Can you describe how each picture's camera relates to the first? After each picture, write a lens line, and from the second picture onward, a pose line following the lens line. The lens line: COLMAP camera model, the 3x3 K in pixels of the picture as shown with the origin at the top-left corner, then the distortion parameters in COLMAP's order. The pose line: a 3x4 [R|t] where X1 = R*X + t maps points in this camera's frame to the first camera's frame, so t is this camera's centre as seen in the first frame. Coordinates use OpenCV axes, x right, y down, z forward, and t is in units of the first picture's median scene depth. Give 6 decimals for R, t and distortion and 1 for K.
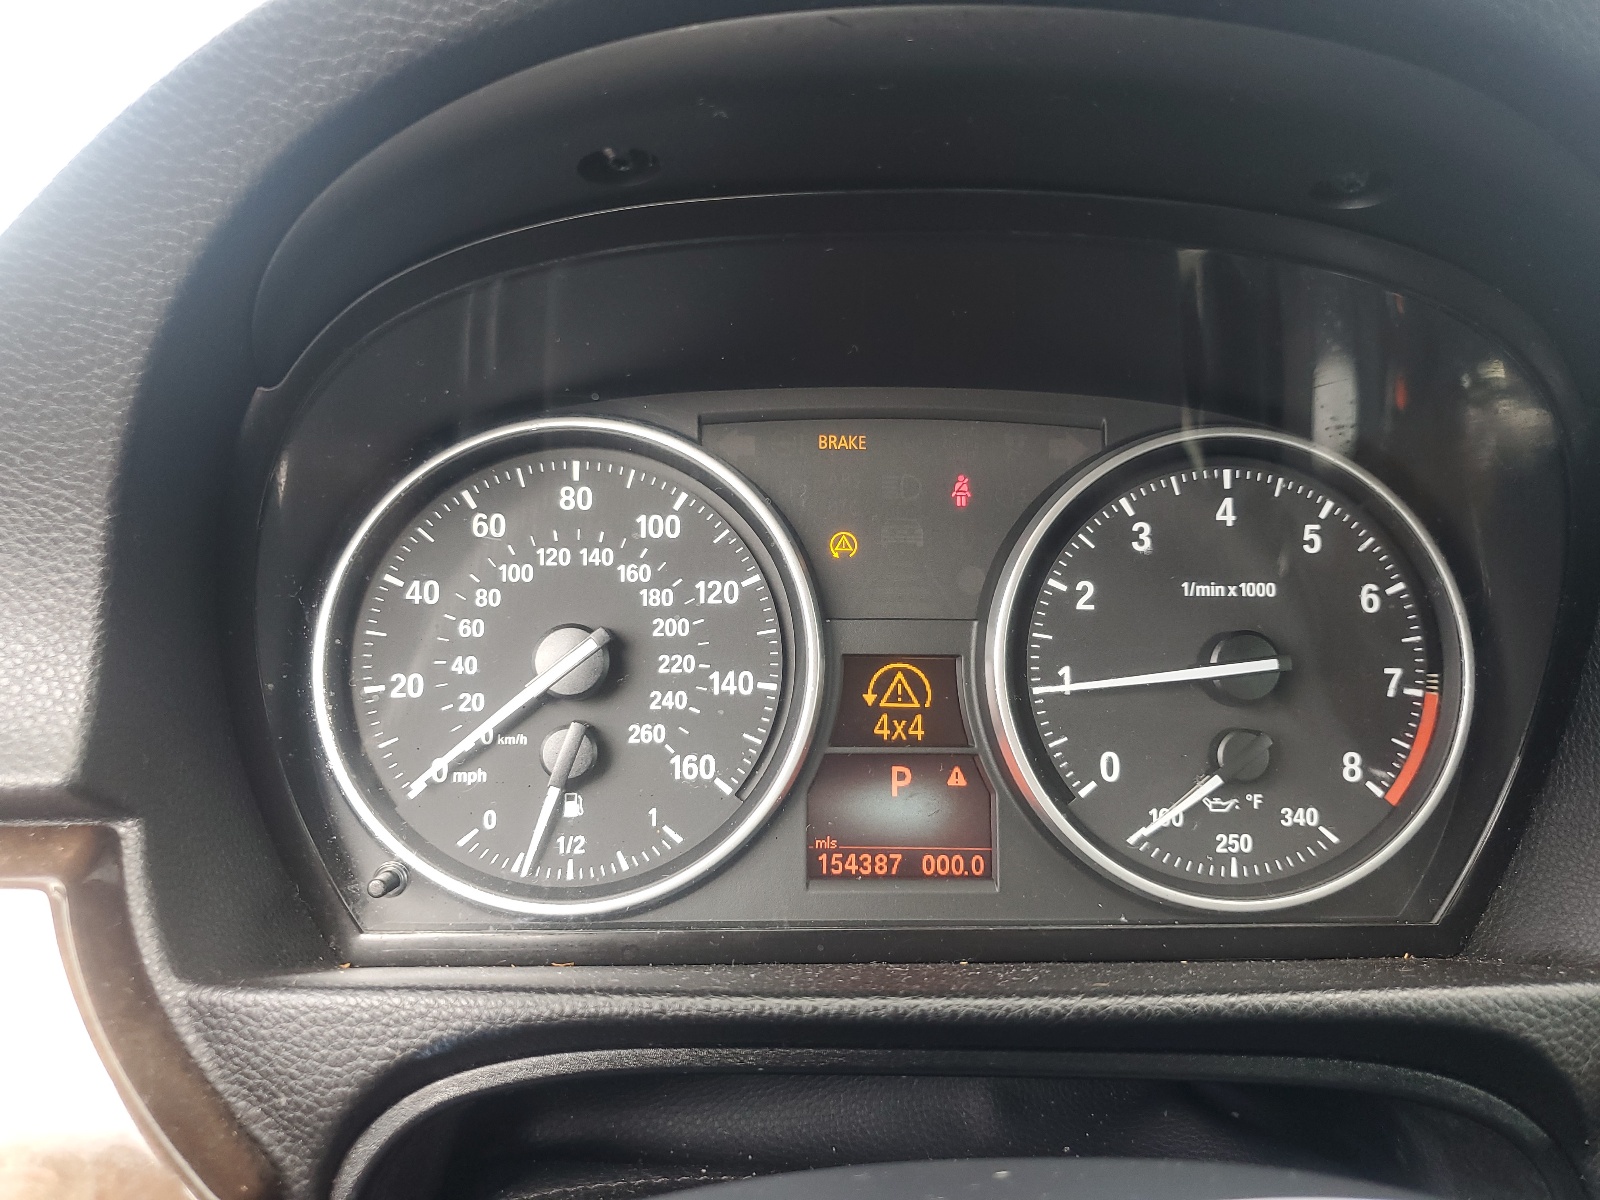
lens RADIAL K [[1221.0, 0, 796.3], [0, 1221.0, 597.6], [0, 0, 1]] dist [0.014707, 0.004315]
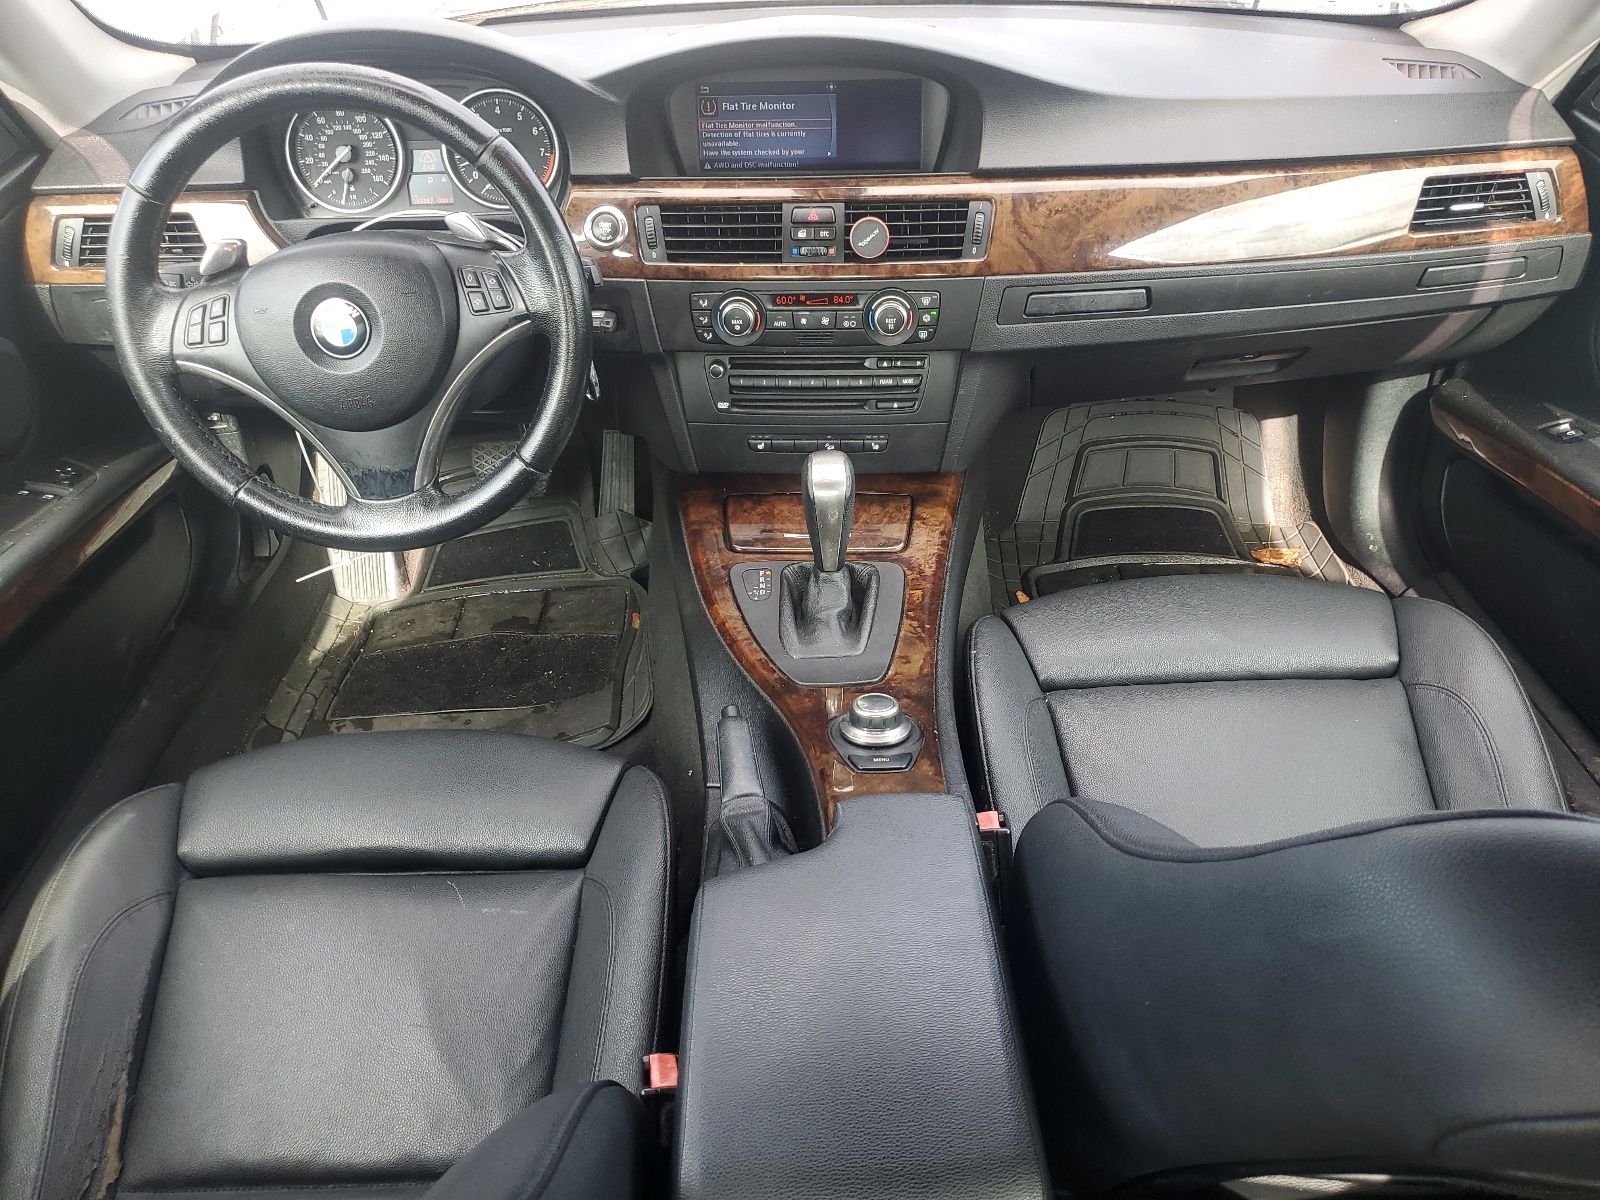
lens RADIAL K [[1221.0, 0, 804.6], [0, 1221.0, 597.5], [0, 0, 1]] dist [0.014707, 0.004315]
pose [[0.998109, -0.015750, -0.059419, 1.693210], [0.036465, 0.929877, 0.366058, -0.016184], [0.049487, -0.367532, 0.928693, -3.580733]]
